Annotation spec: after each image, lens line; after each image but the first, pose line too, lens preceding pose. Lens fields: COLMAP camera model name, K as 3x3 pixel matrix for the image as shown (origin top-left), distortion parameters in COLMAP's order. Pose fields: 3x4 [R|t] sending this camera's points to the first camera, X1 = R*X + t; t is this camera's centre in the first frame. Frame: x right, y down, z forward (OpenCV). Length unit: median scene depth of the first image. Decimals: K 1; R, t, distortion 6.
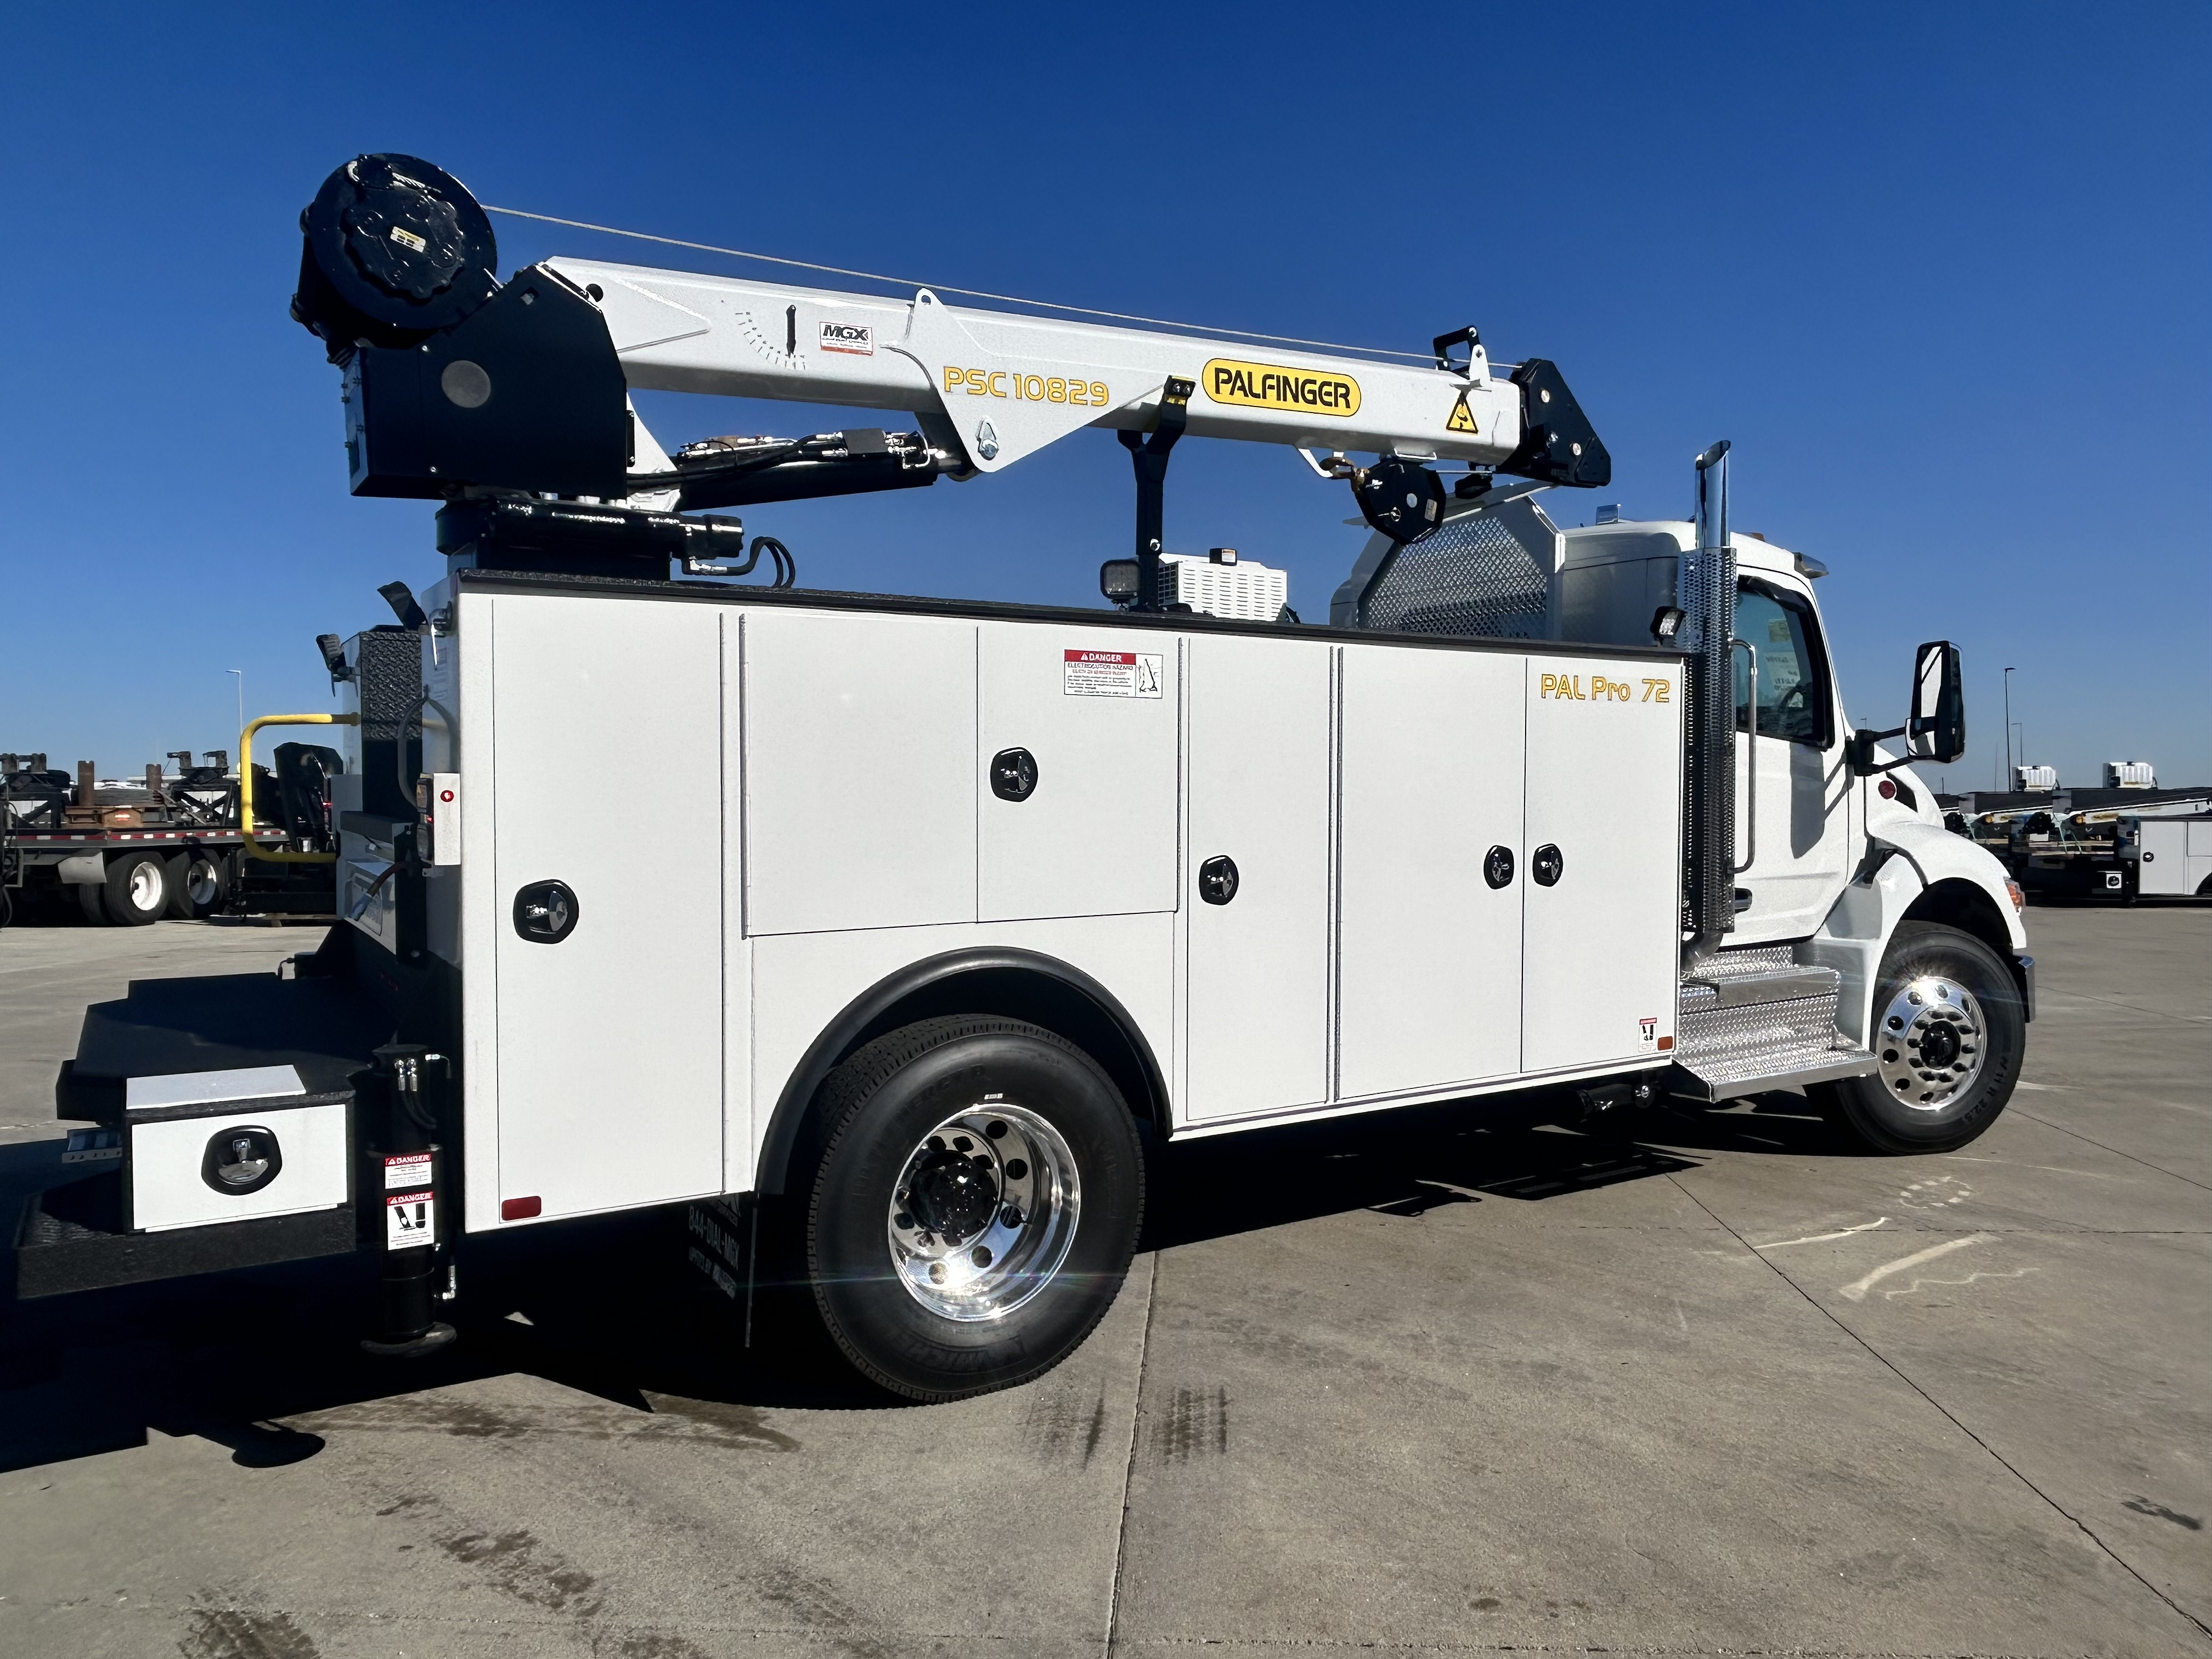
lens RADIAL K [[1547.0, 0, 1106.0], [0, 1547.0, 829.5], [0, 0, 1]] dist [-0.000078, -0.003741]
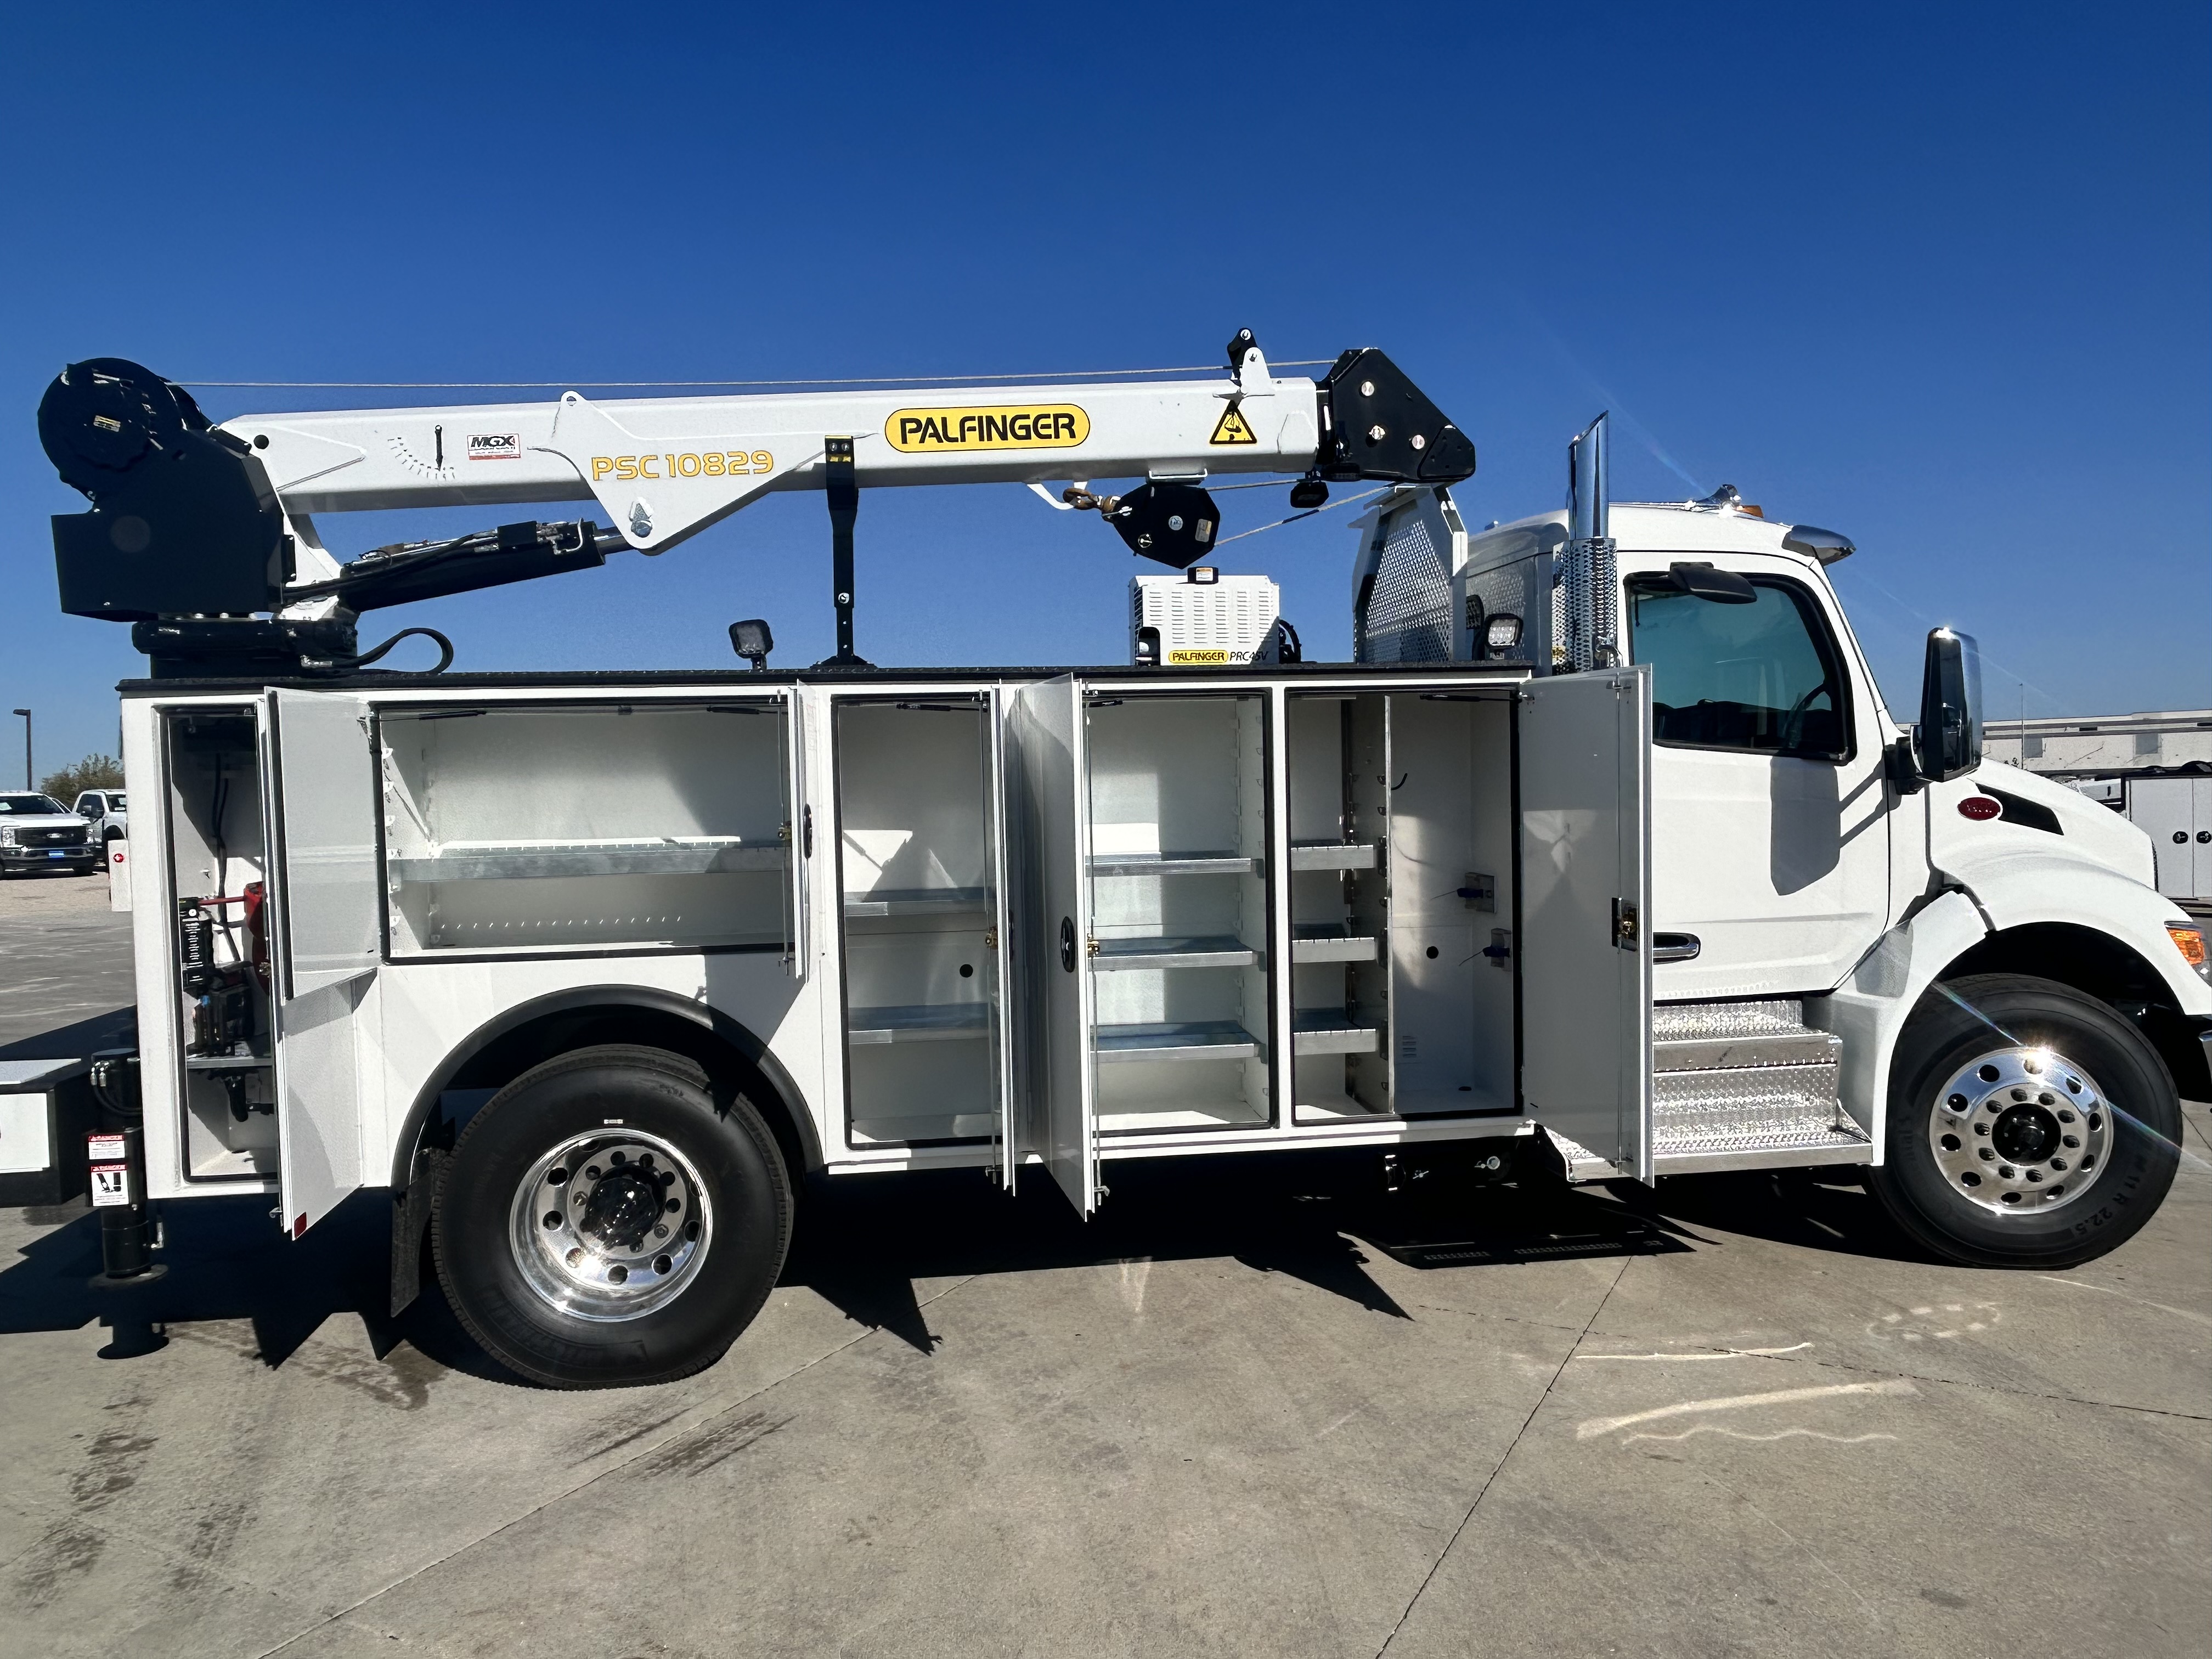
lens RADIAL K [[1519.8, 0, 1106.0], [0, 1519.8, 829.5], [0, 0, 1]] dist [-0.001384, -0.004216]
pose [[0.908786, -0.001776, -0.417259, 0.603615], [0.006875, 0.999919, 0.010717, -0.037770], [0.417206, -0.012608, 0.908724, 0.143079]]
